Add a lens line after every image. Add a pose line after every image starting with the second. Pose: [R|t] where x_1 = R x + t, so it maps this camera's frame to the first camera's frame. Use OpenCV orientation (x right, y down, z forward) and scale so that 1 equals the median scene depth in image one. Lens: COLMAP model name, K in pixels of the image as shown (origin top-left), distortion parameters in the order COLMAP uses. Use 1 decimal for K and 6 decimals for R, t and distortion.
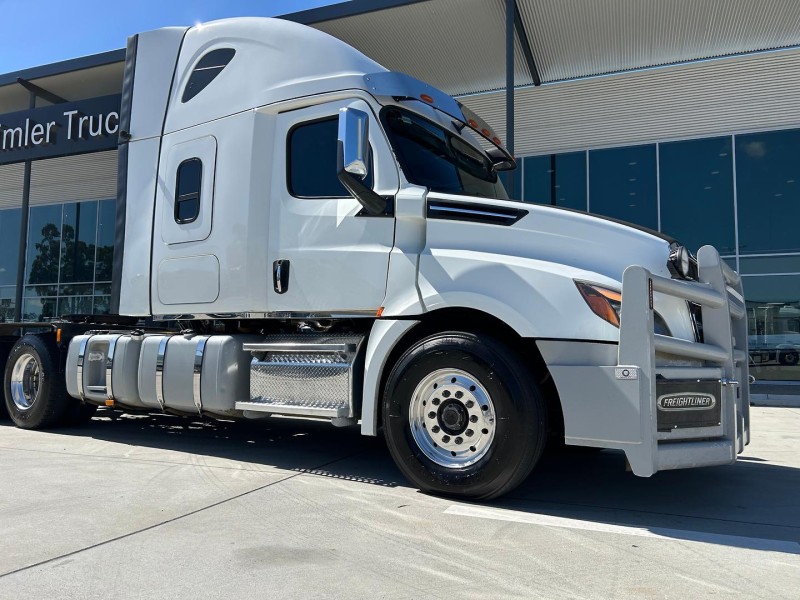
lens RADIAL K [[595.8, 0, 400.0], [0, 595.8, 300.0], [0, 0, 1]] dist [0.054728, -0.091417]
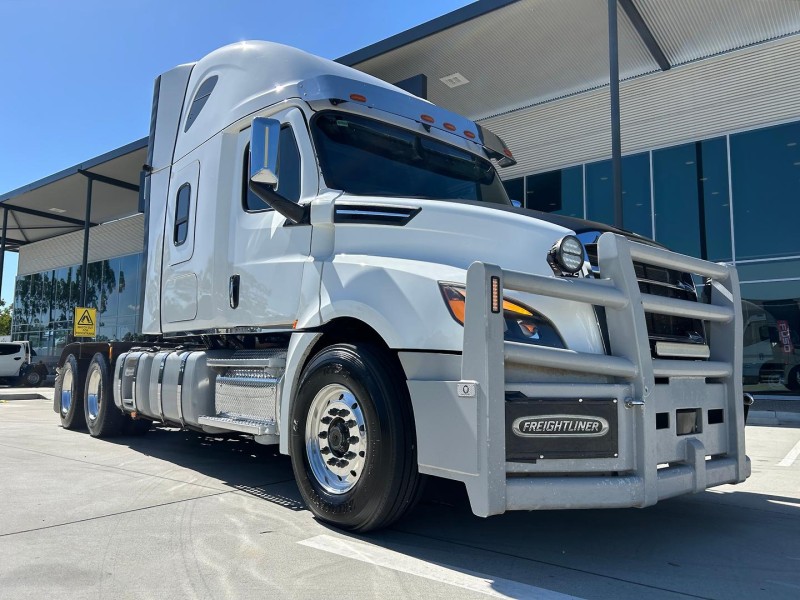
lens RADIAL K [[595.8, 0, 400.0], [0, 595.8, 300.0], [0, 0, 1]] dist [0.054728, -0.091417]
pose [[0.959115, -0.035451, -0.280789, 0.381922], [0.028264, 0.999162, -0.029603, 0.013183], [0.281603, 0.020457, 0.959313, 0.122858]]
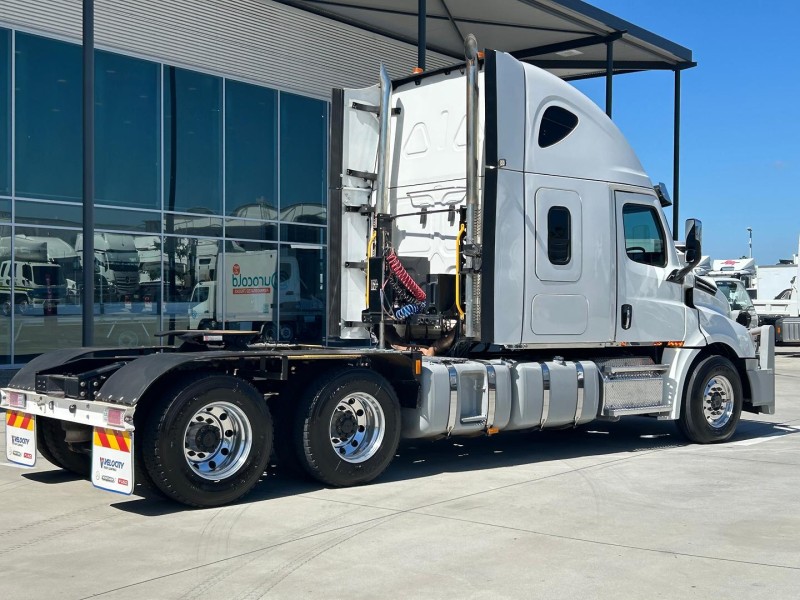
lens RADIAL K [[1133.6, 0, 383.6], [0, 1133.6, 296.6], [0, 0, 1]] dist [0.164613, -0.577454]
pose [[0.302481, -0.013140, 0.953065, -3.136709], [-0.093274, 0.994698, 0.043317, -0.162002], [-0.948580, -0.101999, 0.299652, 0.813502]]
